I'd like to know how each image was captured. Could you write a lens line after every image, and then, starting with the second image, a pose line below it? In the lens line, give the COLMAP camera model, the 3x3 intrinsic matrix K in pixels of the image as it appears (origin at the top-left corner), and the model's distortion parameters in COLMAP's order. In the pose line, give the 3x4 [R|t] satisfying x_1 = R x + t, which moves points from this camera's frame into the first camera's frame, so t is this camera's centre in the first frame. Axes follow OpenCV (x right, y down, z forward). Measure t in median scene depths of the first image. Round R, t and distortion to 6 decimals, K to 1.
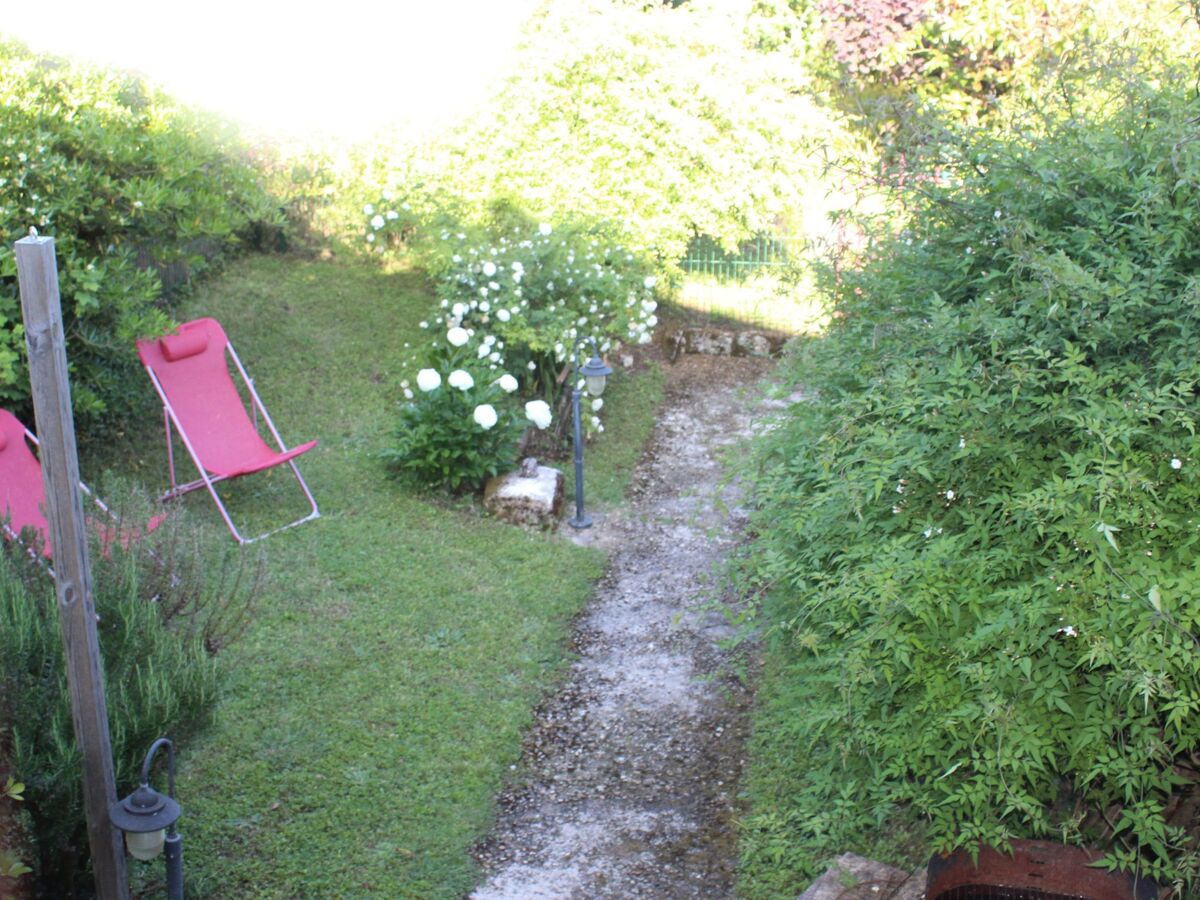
lens RADIAL K [[1512.8, 0, 600.0], [0, 1512.8, 450.0], [0, 0, 1]] dist [-0.109571, 0.084391]
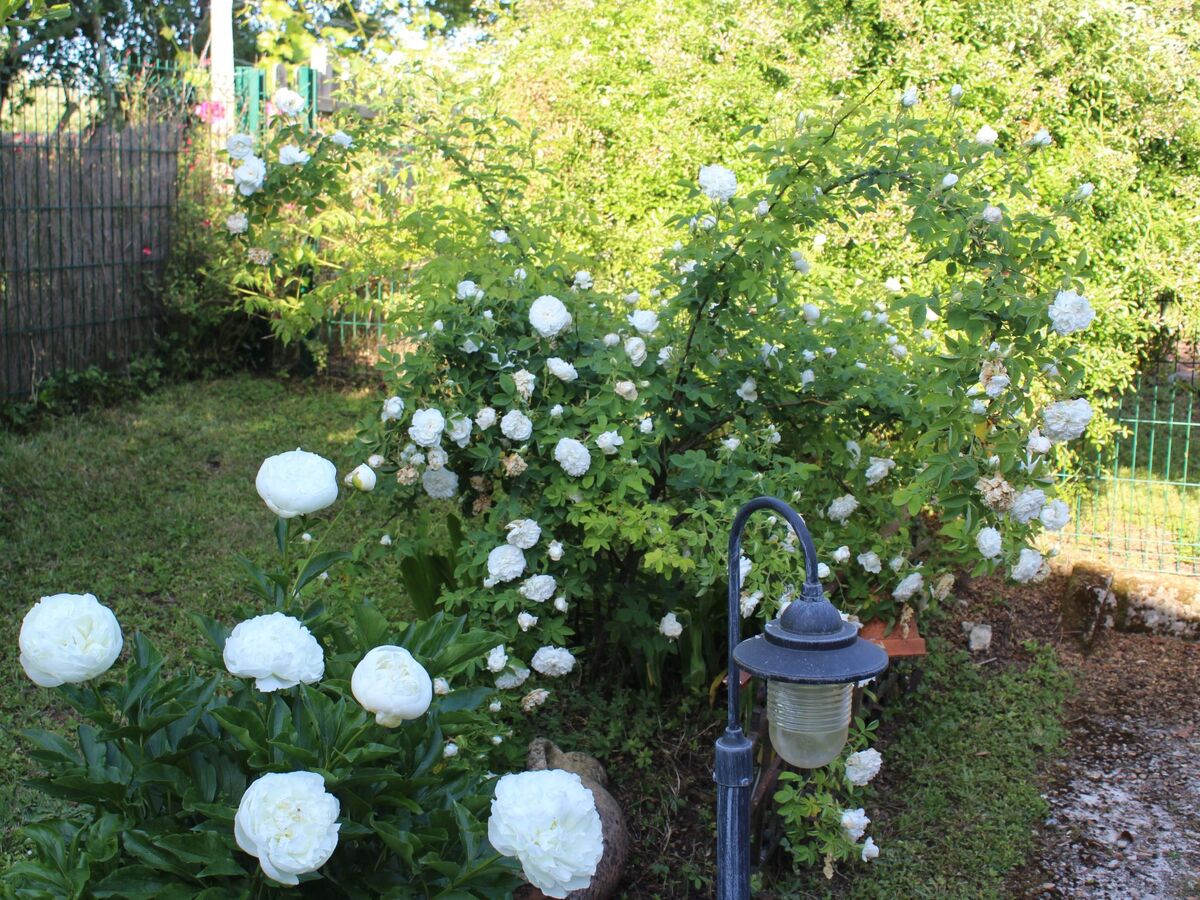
lens RADIAL K [[1512.8, 0, 600.0], [0, 1512.8, 450.0], [0, 0, 1]] dist [-0.109571, 0.084391]
pose [[0.969984, 0.045581, -0.238858, 0.018970], [-0.087384, 0.981997, -0.167467, -0.044525], [0.226924, 0.183313, 0.956505, 0.813993]]
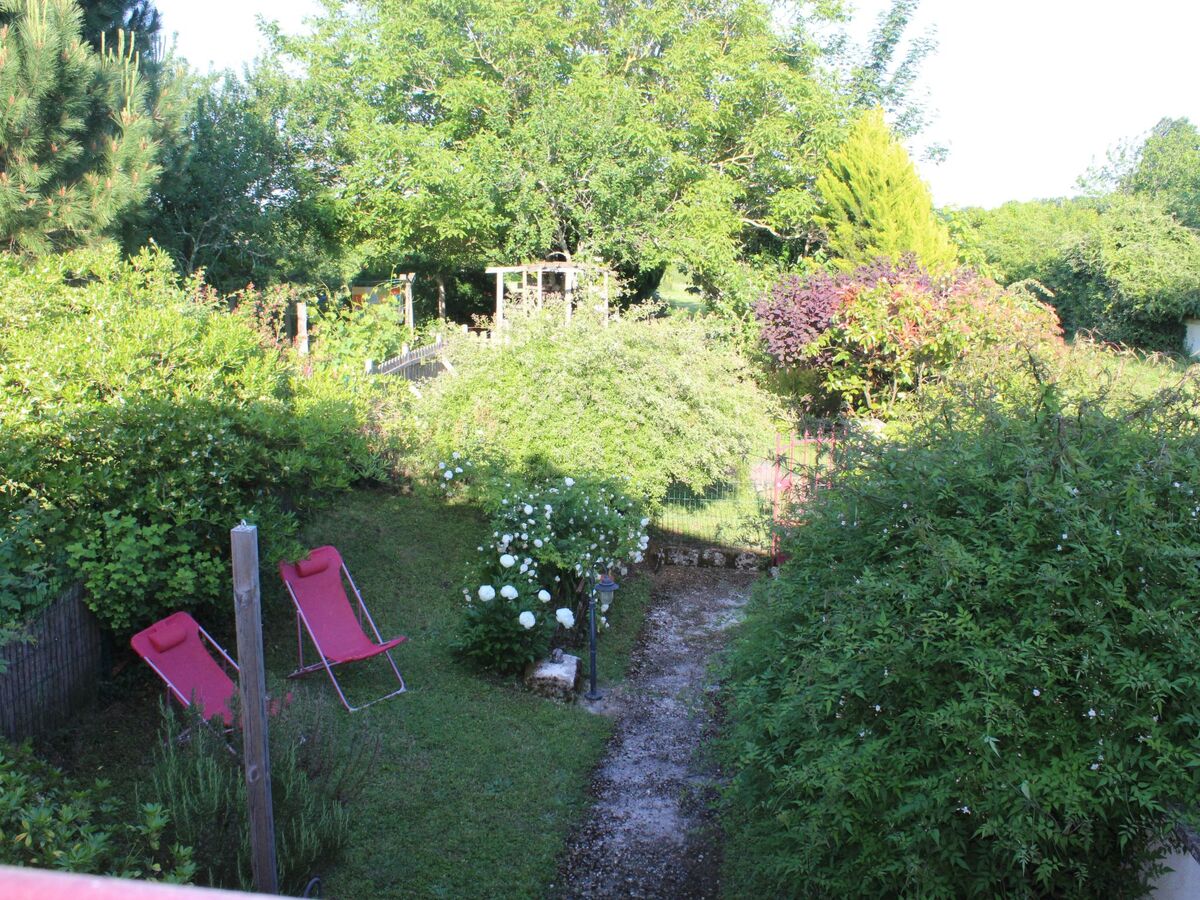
lens RADIAL K [[1112.0, 0, 600.0], [0, 1112.0, 450.0], [0, 0, 1]] dist [-0.185140, 0.163589]
pose [[0.999907, 0.009025, 0.010200, -0.021184], [-0.007441, 0.989278, -0.145858, -0.029465], [-0.011407, 0.145768, 0.989253, -0.026240]]
